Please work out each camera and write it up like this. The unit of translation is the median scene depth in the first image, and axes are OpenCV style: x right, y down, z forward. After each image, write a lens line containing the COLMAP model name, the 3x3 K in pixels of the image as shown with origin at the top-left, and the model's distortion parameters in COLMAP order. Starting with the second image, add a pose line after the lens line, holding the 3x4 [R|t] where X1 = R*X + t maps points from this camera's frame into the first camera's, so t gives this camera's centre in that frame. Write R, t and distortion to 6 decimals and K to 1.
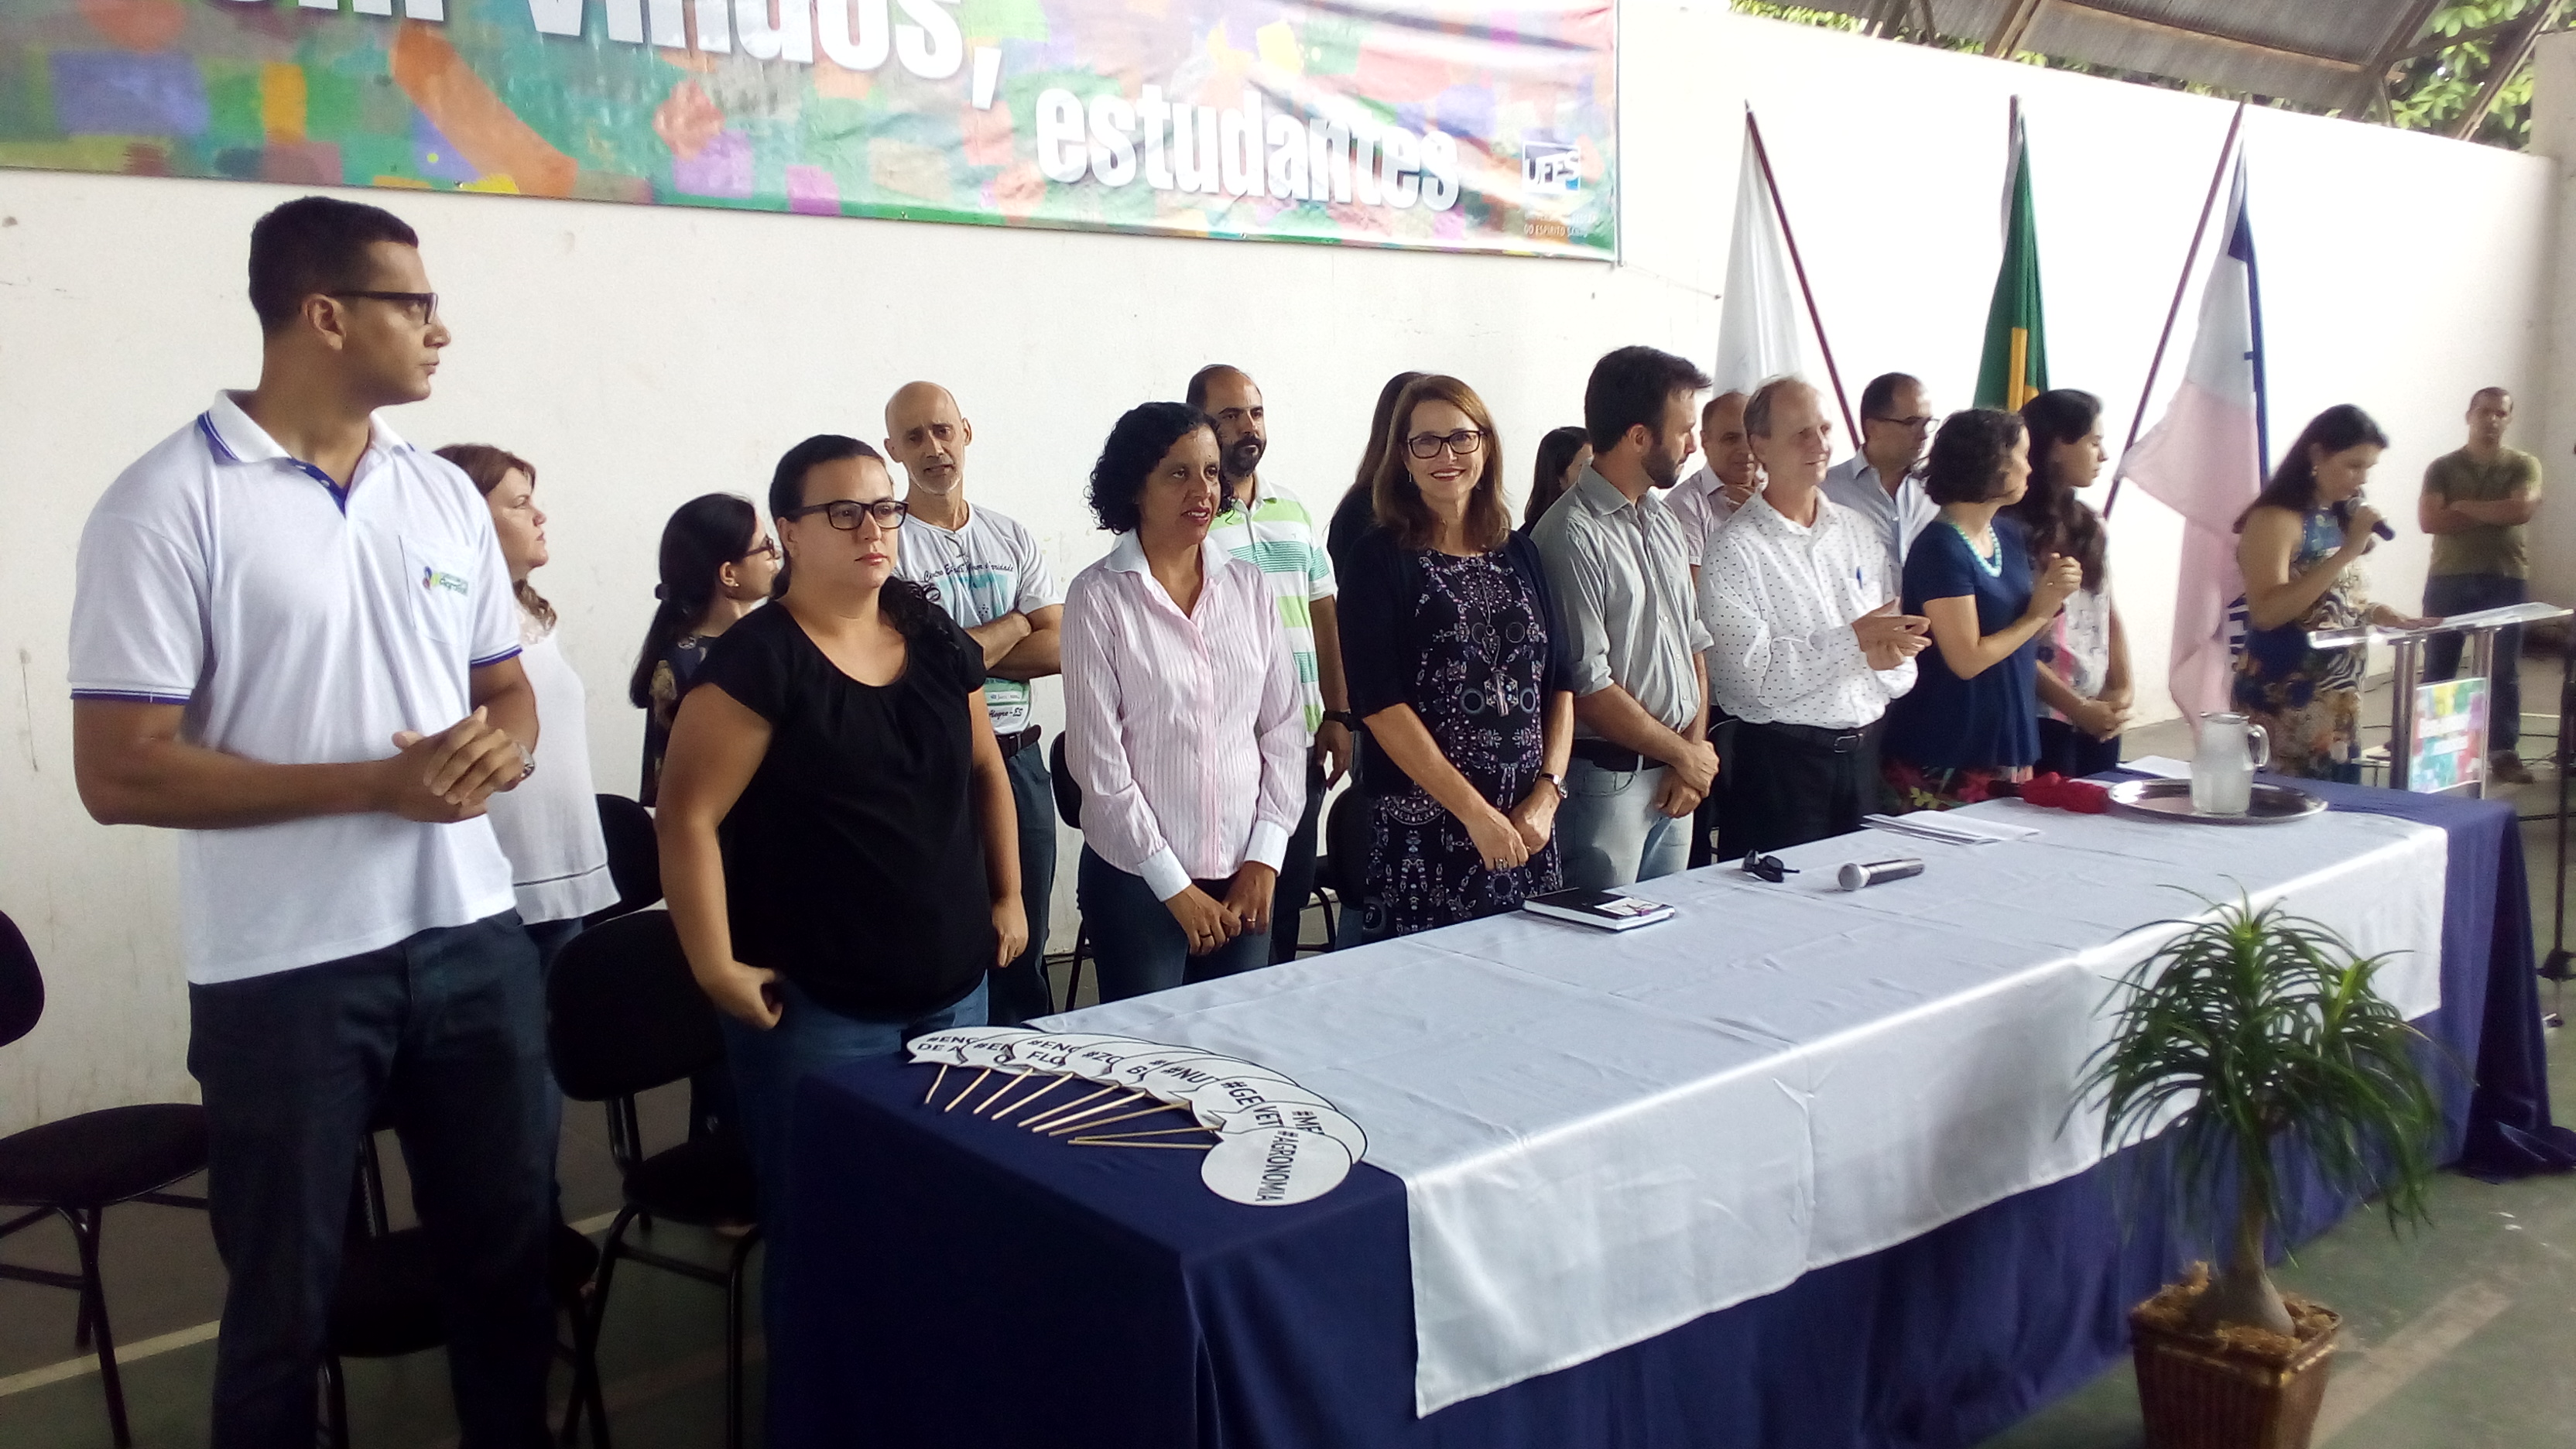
lens RADIAL K [[2090.5, 0, 1307.7], [0, 2090.5, 696.0], [0, 0, 1]] dist [0.162659, -0.280386]
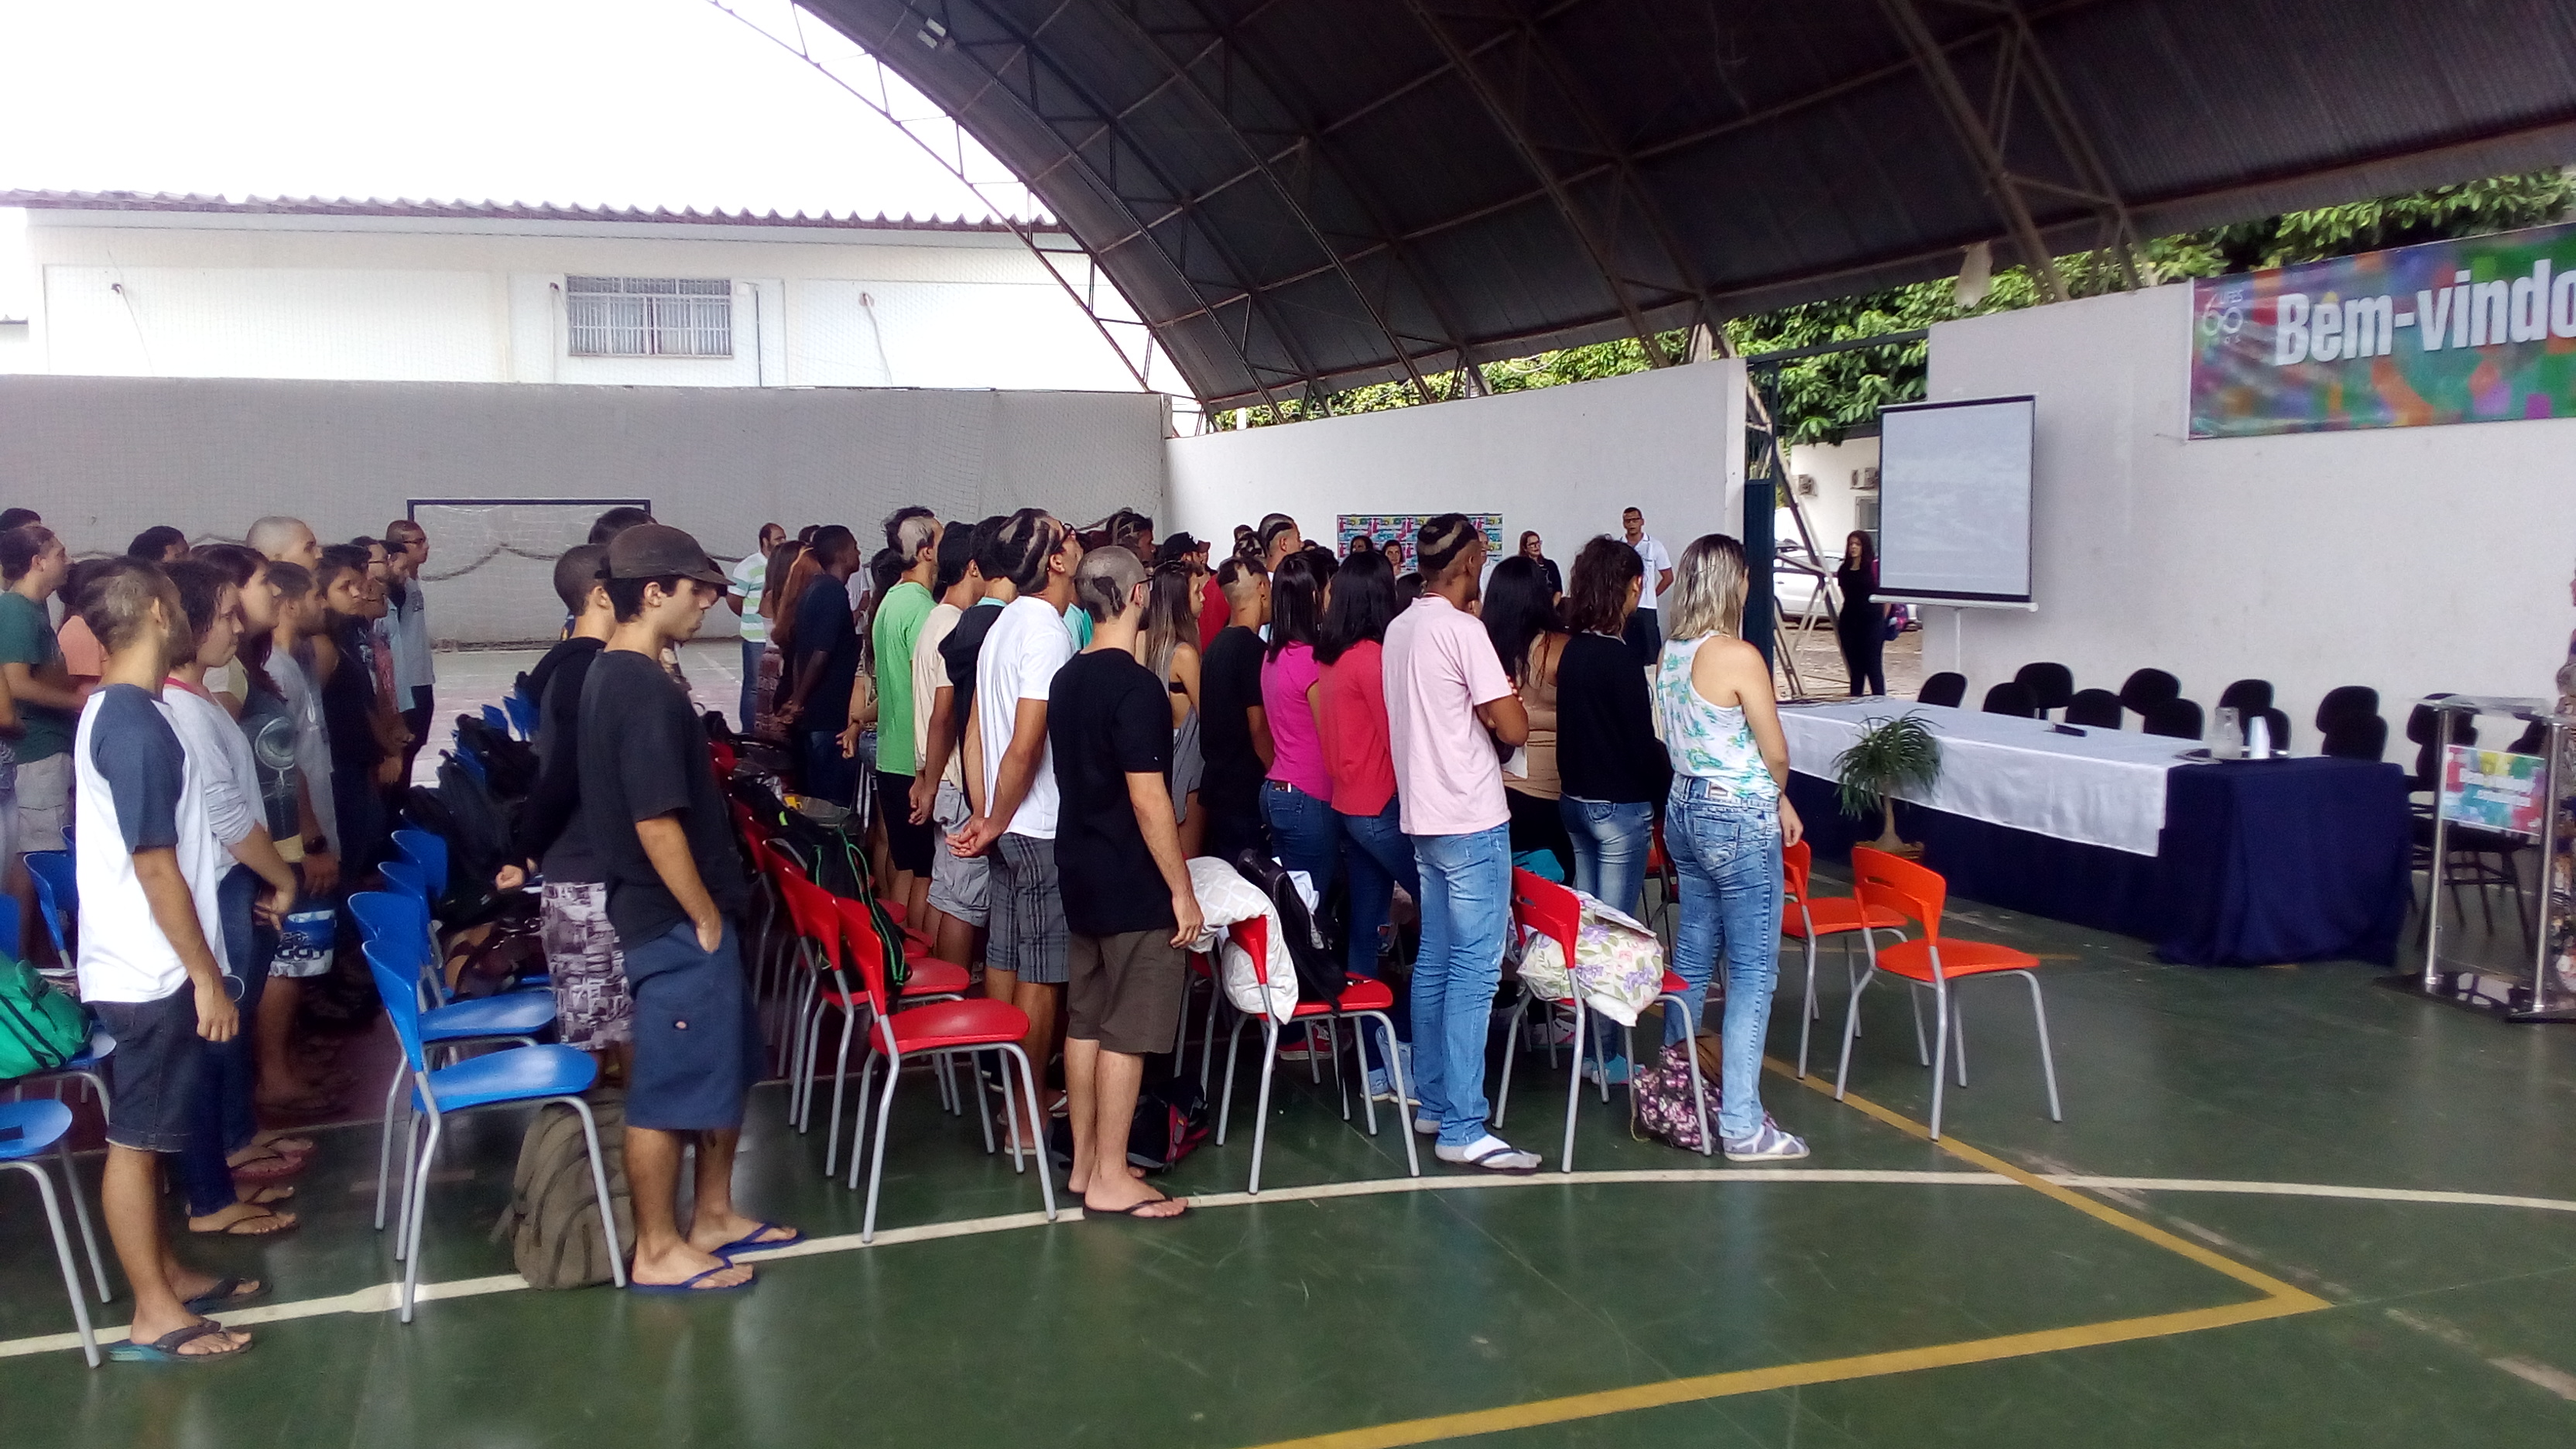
lens RADIAL K [[2101.3, 0, 1282.7], [0, 2101.3, 772.5], [0, 0, 1]] dist [0.083584, -0.124893]
pose [[-0.380160, 0.137338, -0.914667, 2.048991], [-0.088608, 0.978958, 0.183820, -0.174487], [0.920666, 0.150928, -0.359992, 0.729769]]
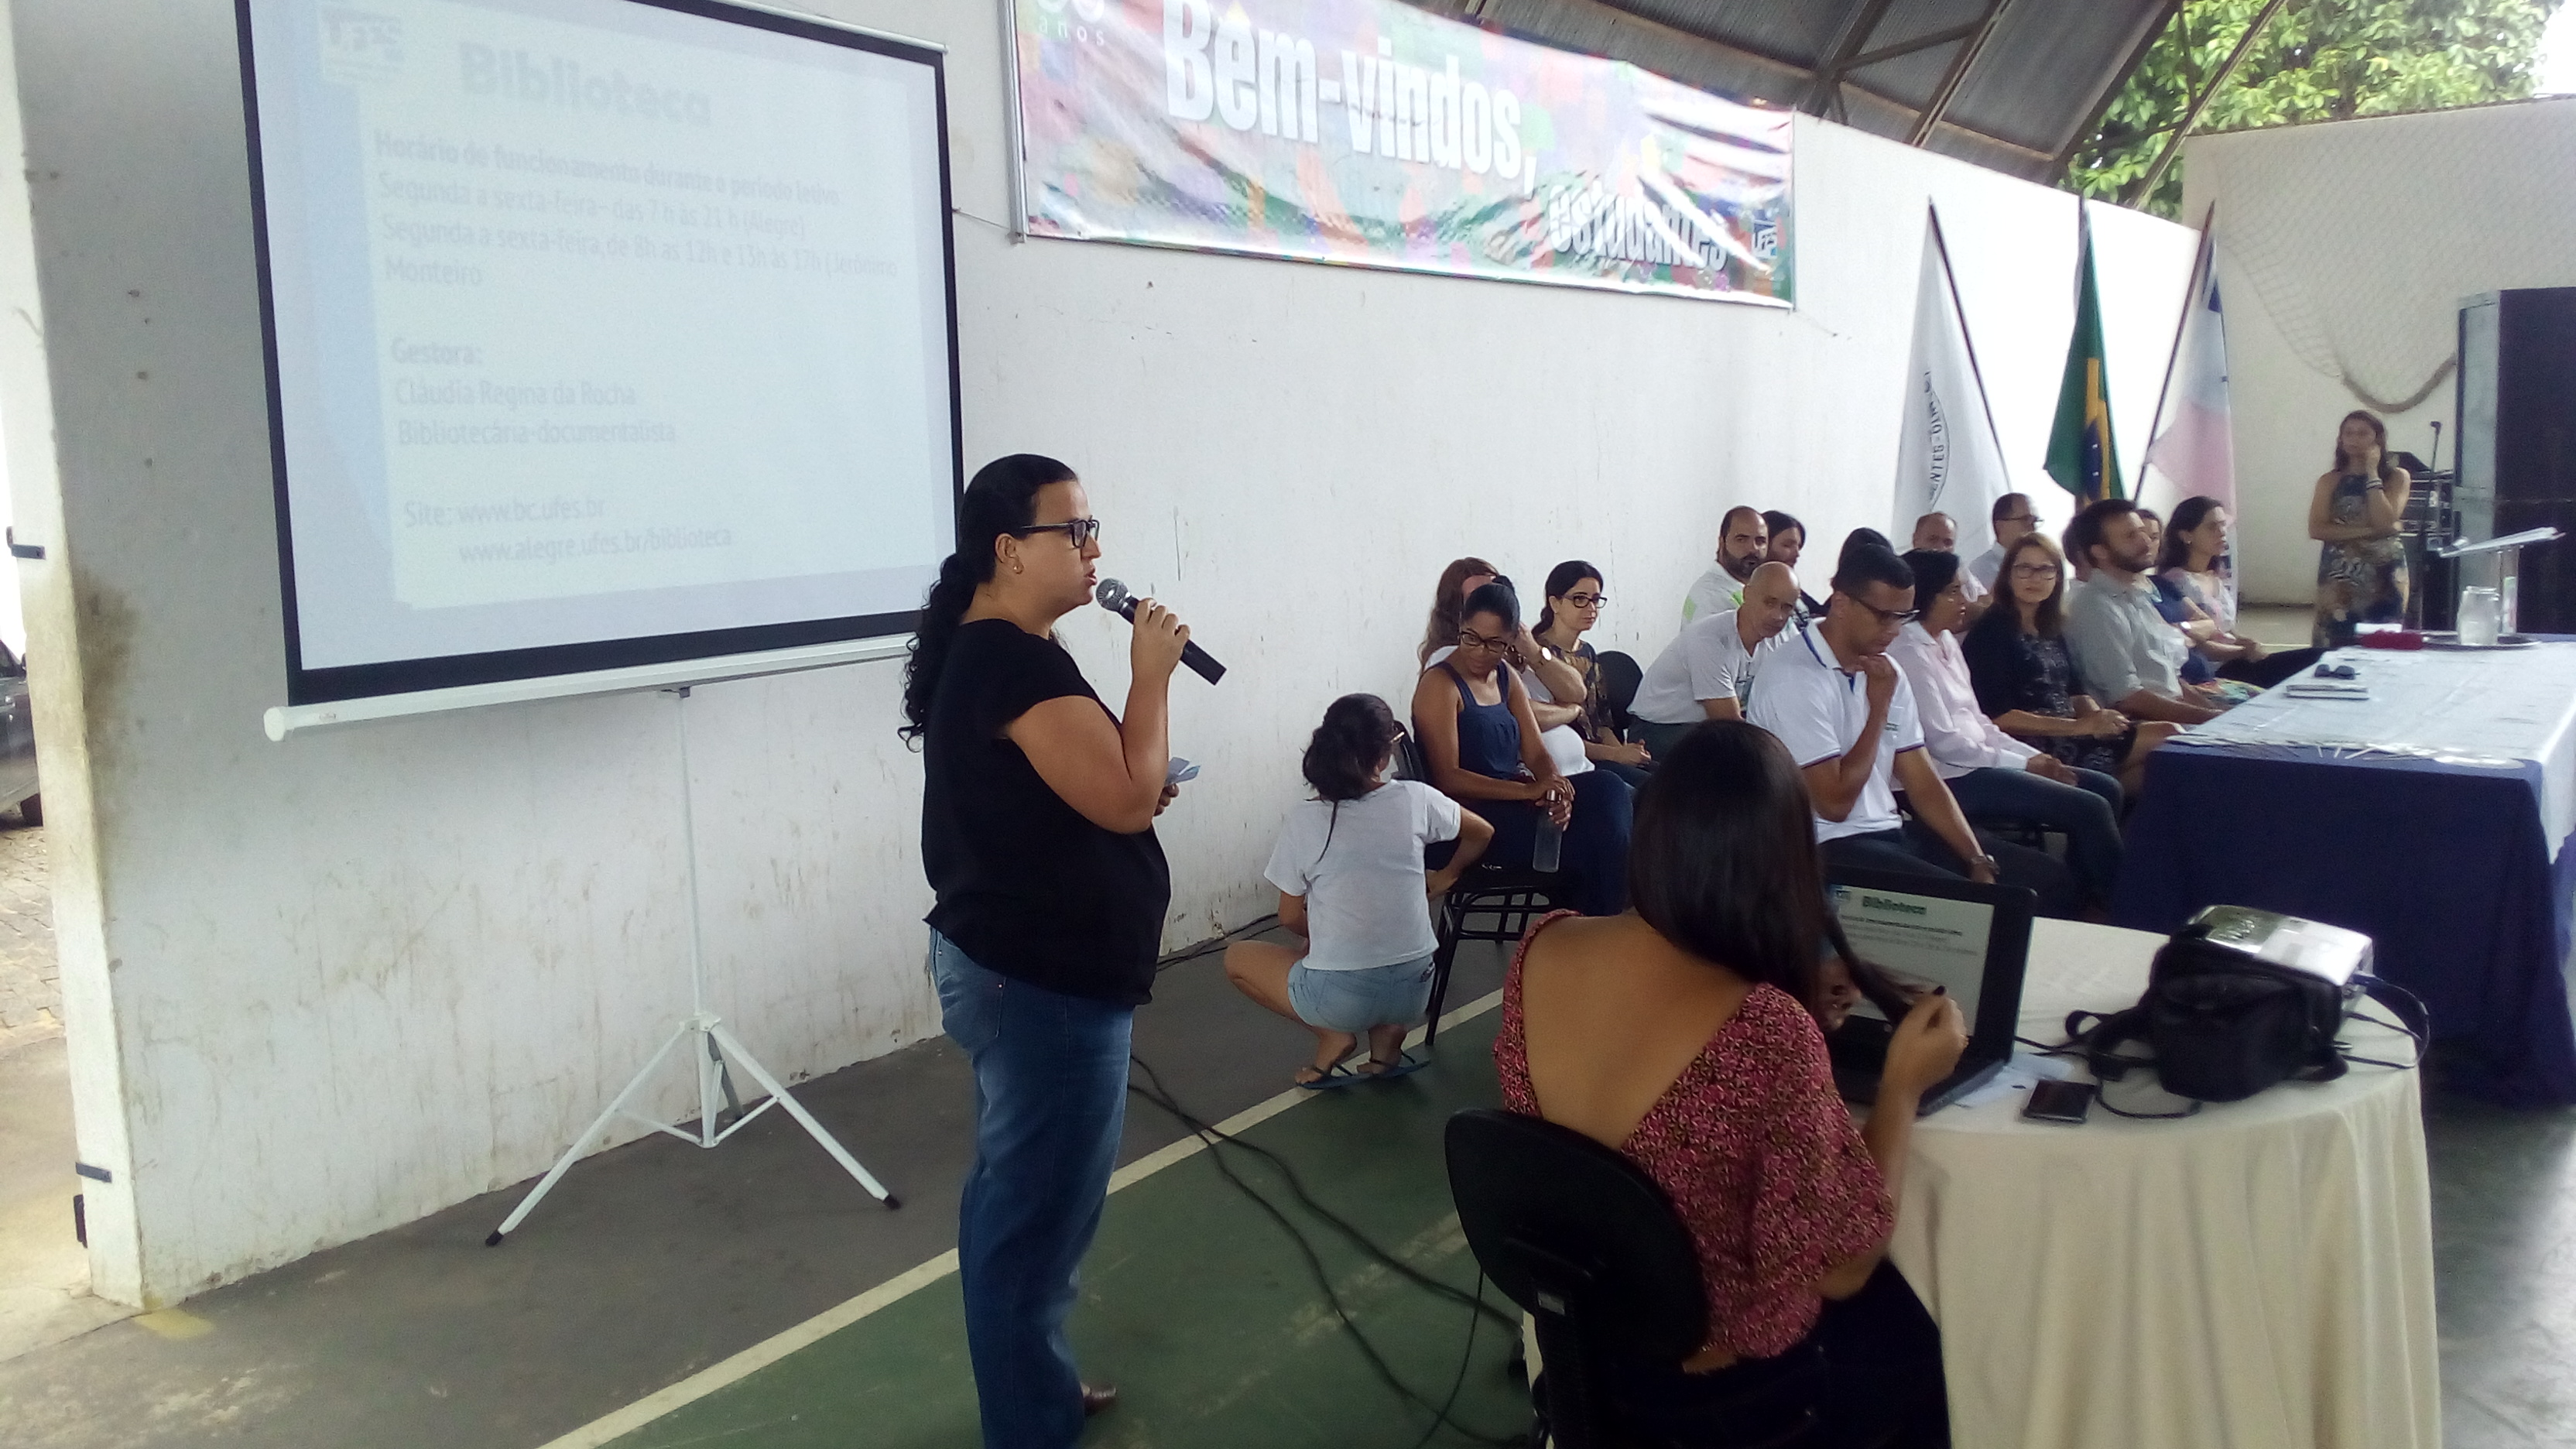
lens RADIAL K [[2109.3, 0, 1317.7], [0, 2109.3, 719.5], [0, 0, 1]] dist [0.134648, -0.244609]
pose [[0.966700, -0.041241, 0.252567, -0.712590], [0.042760, 0.999085, -0.000523, 0.060667], [-0.252315, 0.011305, 0.967579, -0.328307]]
